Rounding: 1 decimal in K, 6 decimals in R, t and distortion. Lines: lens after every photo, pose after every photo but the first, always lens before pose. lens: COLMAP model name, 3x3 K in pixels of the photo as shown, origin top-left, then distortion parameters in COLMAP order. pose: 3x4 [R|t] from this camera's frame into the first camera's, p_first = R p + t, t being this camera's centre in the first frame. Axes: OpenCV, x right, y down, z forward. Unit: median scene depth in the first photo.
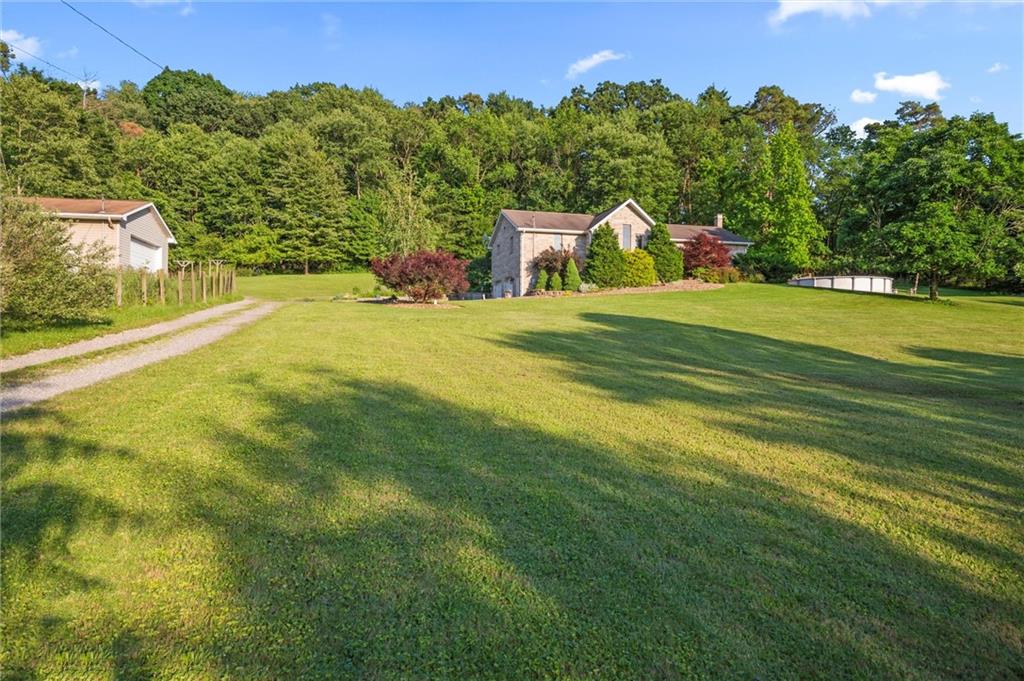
lens RADIAL K [[660.6, 0, 510.9], [0, 660.6, 337.4], [0, 0, 1]] dist [-0.006815, -0.003541]
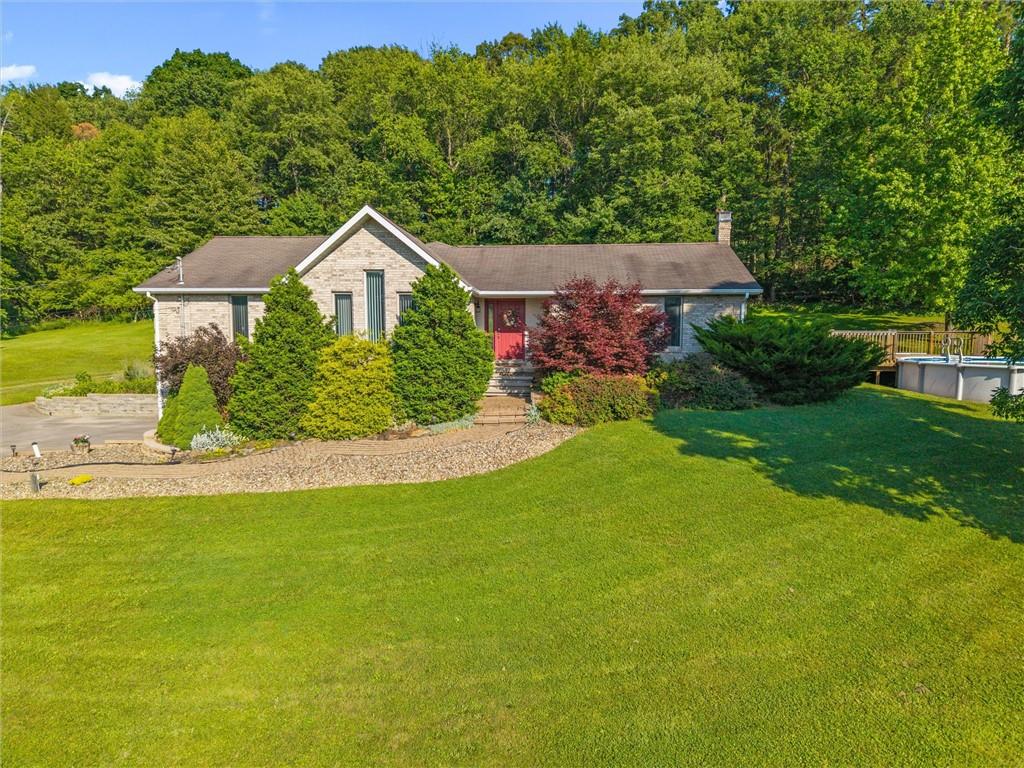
lens RADIAL K [[686.1, 0, 510.8], [0, 686.1, 391.8], [0, 0, 1]] dist [0.006894, 0.000246]
pose [[0.949972, 0.024129, -0.311401, 0.382646], [0.006167, 0.995368, 0.095939, -0.132064], [0.312274, -0.093060, 0.945423, 0.598856]]
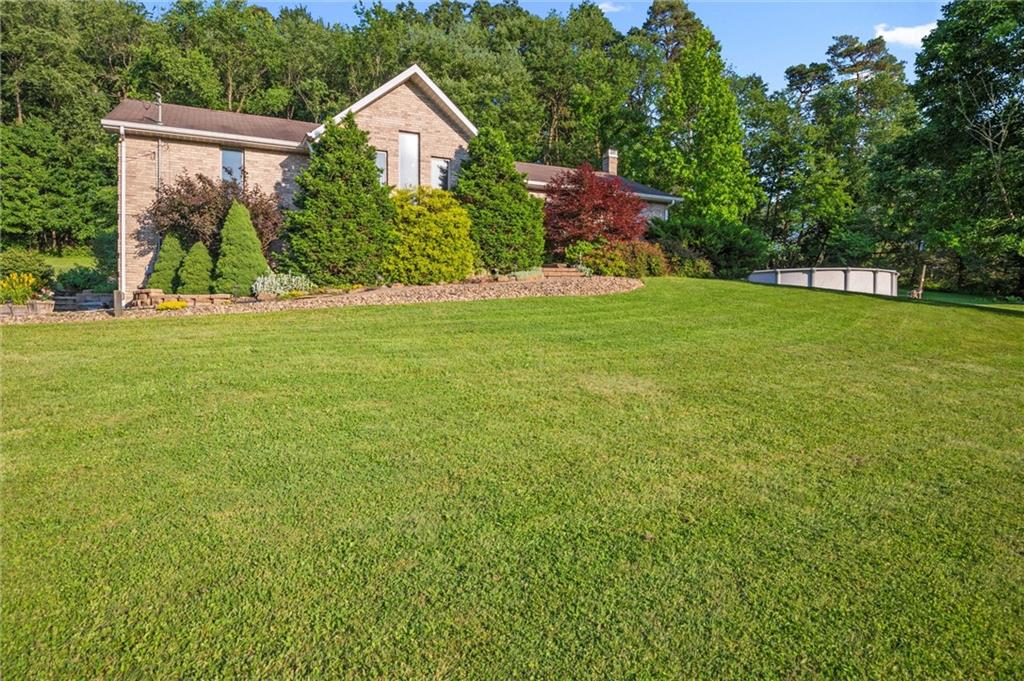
lens RADIAL K [[660.6, 0, 508.2], [0, 660.6, 338.3], [0, 0, 1]] dist [-0.006815, -0.003541]
pose [[0.982376, -0.008047, 0.186742, 0.154187], [0.006672, 0.999946, 0.007991, -0.044685], [-0.186796, -0.006604, 0.982377, 0.571777]]
